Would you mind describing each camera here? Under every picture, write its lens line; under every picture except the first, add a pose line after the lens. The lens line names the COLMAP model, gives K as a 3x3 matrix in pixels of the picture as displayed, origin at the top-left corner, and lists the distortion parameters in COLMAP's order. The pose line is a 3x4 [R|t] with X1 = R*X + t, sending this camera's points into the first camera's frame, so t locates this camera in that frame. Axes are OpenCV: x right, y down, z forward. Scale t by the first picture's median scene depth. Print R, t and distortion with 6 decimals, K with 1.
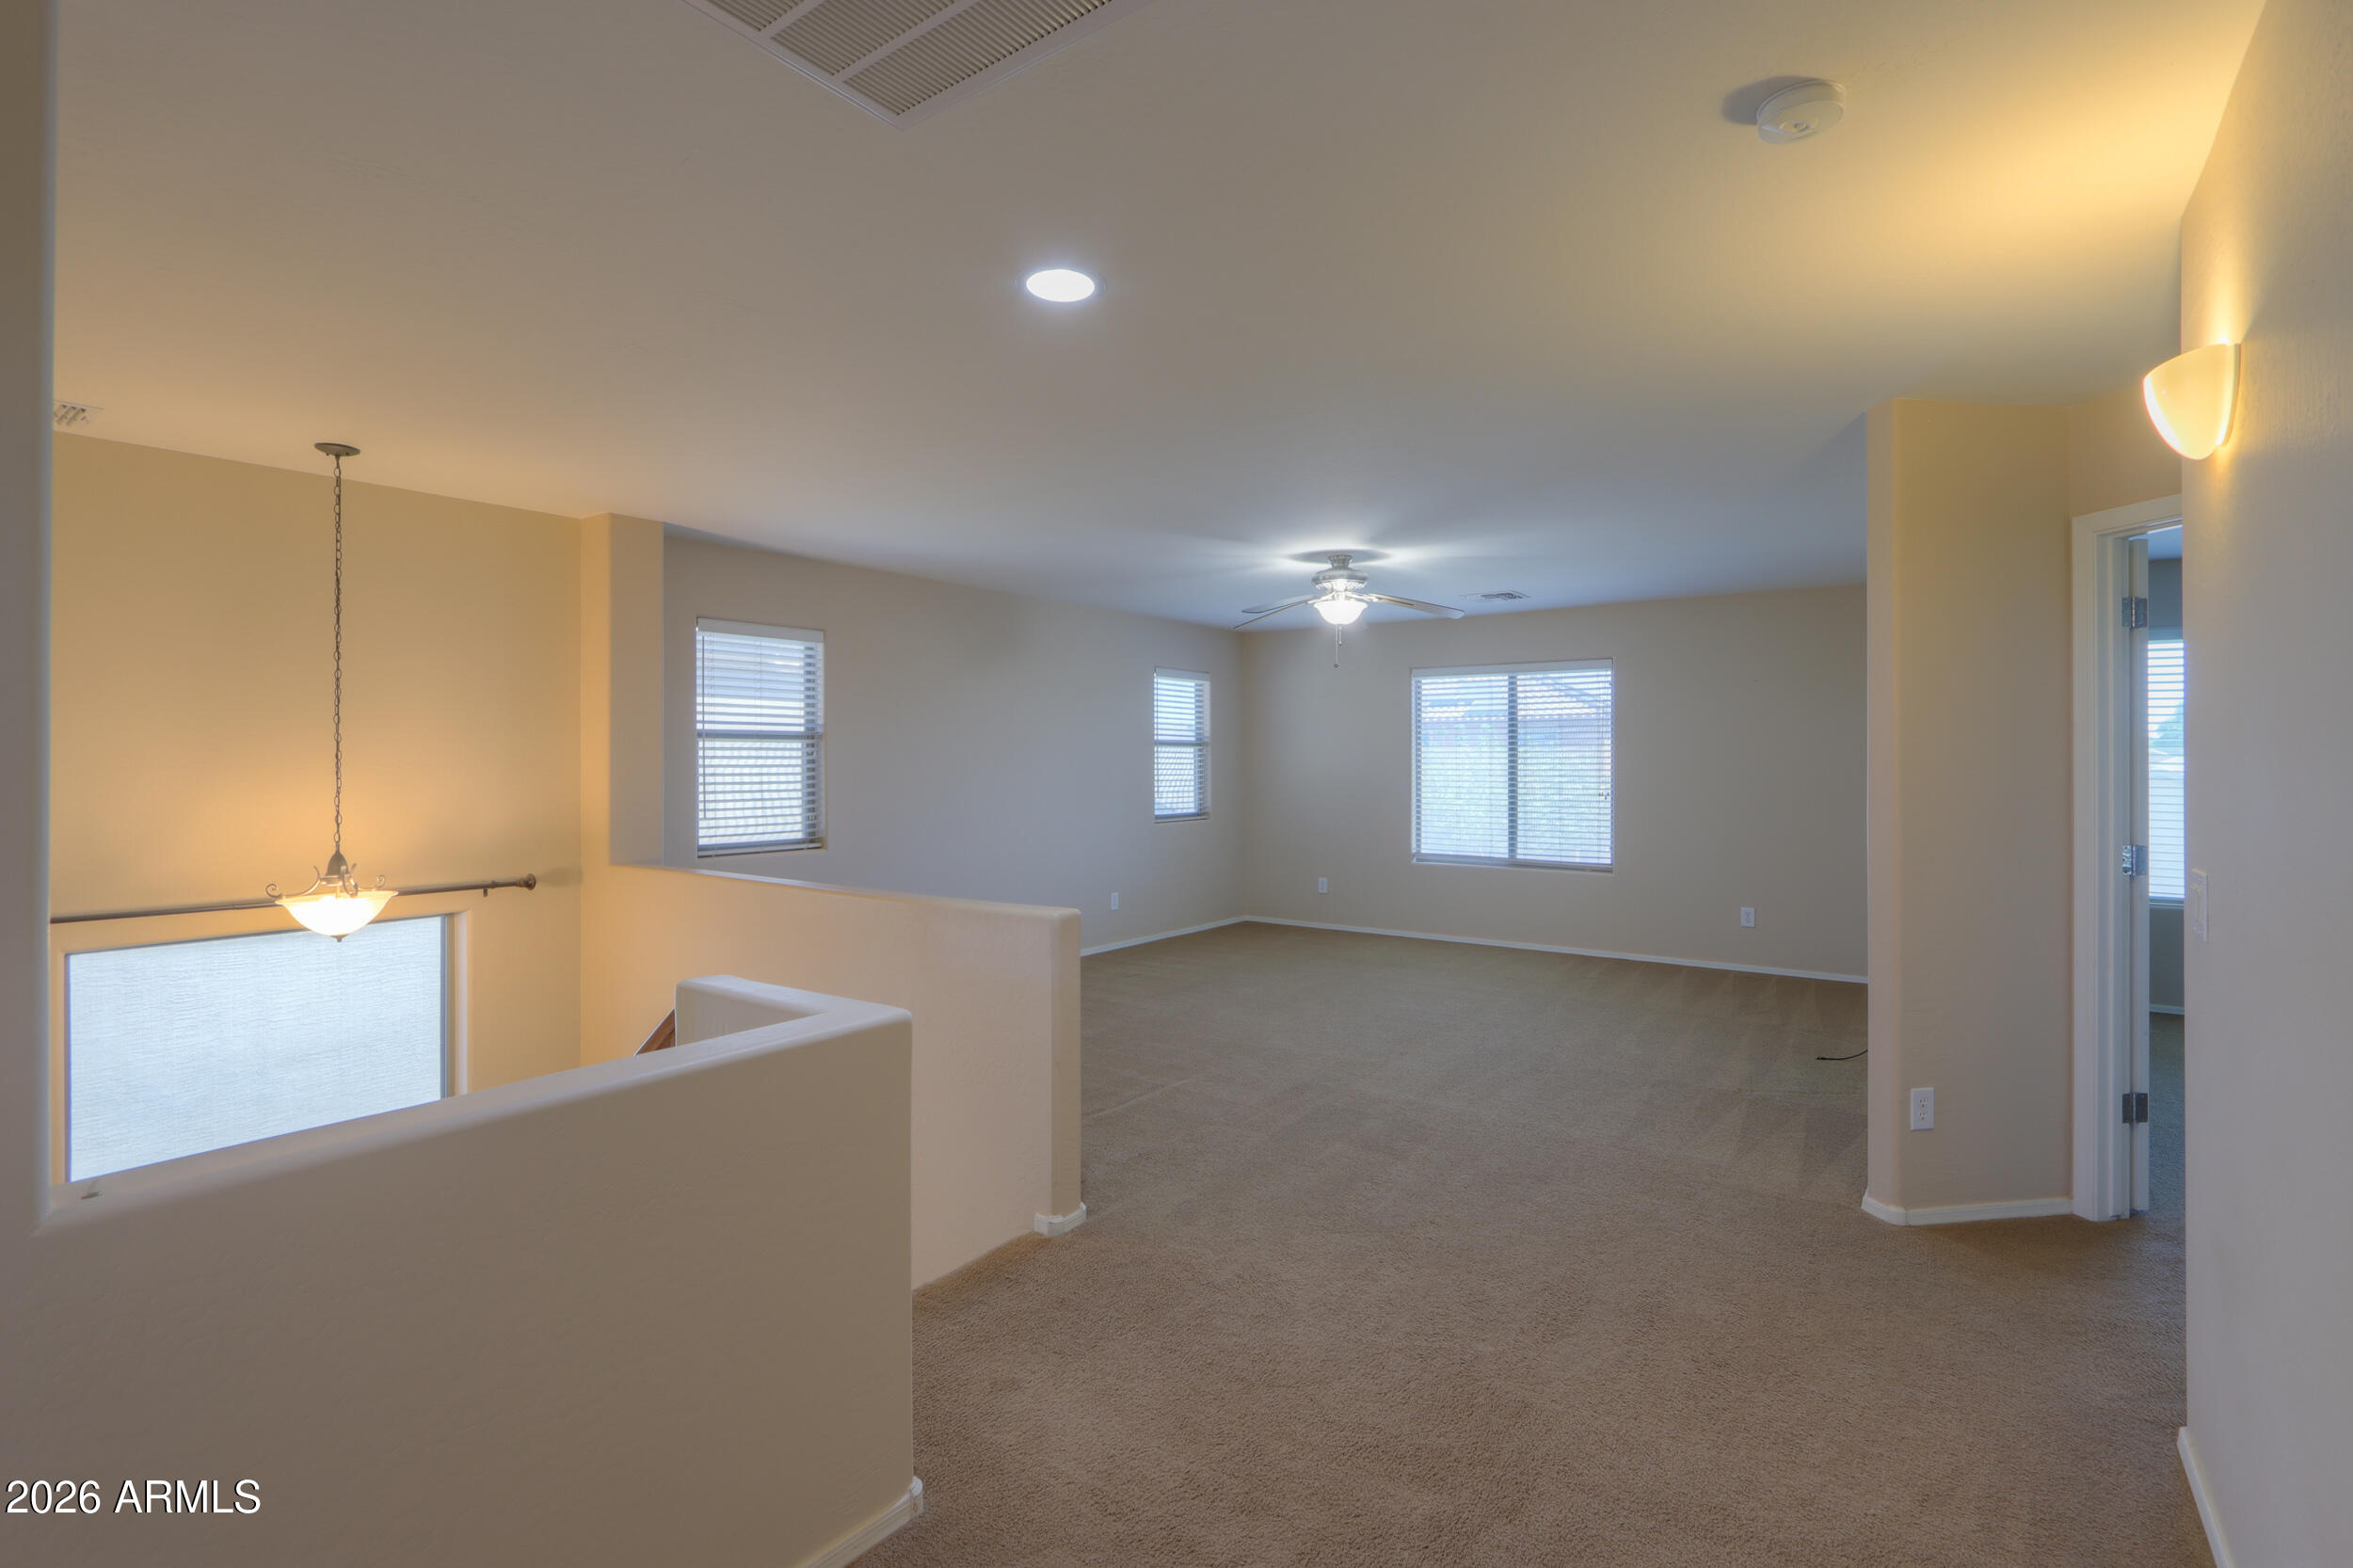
lens RADIAL K [[1089.0, 0, 1176.5], [0, 1089.0, 784.0], [0, 0, 1]] dist [0.000294, -0.000009]
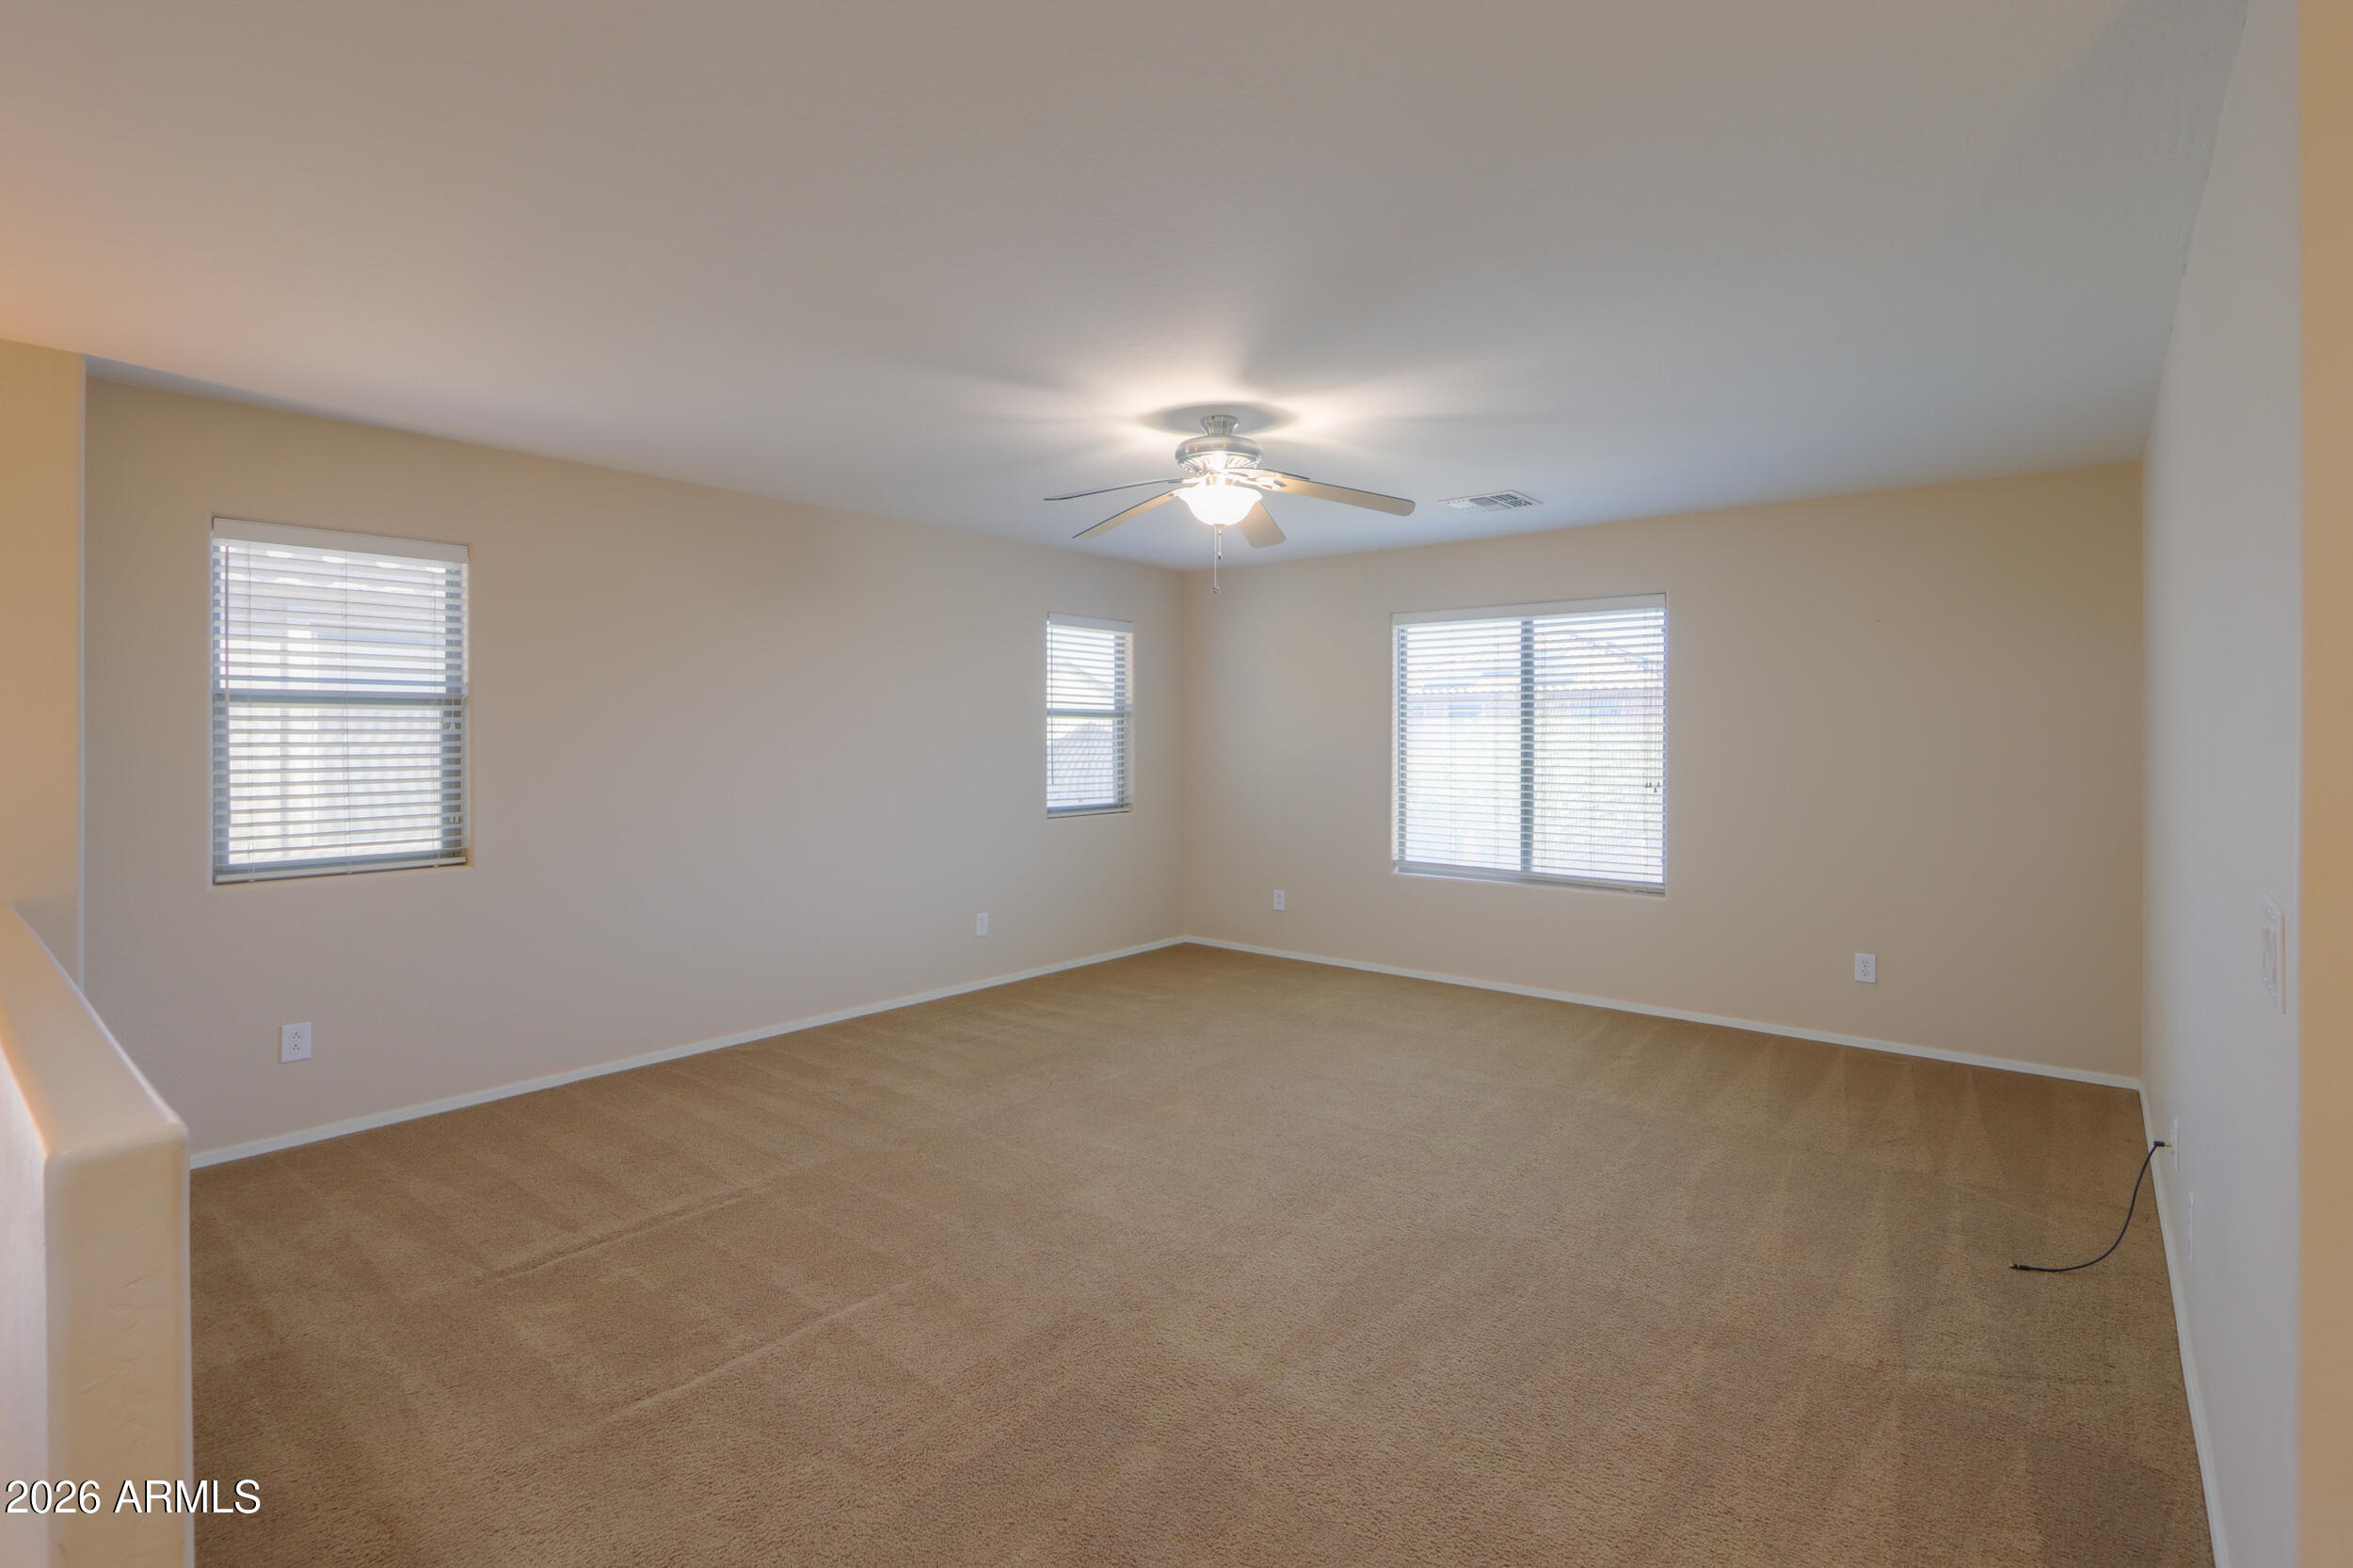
lens RADIAL K [[1088.9, 0, 1175.1], [0, 1088.9, 758.5], [0, 0, 1]] dist [-0.003470, -0.000626]
pose [[0.998185, 0.003301, -0.060136, 0.152020], [-0.003237, 0.999994, 0.001175, -0.009433], [0.060140, -0.000978, 0.998189, 0.334830]]
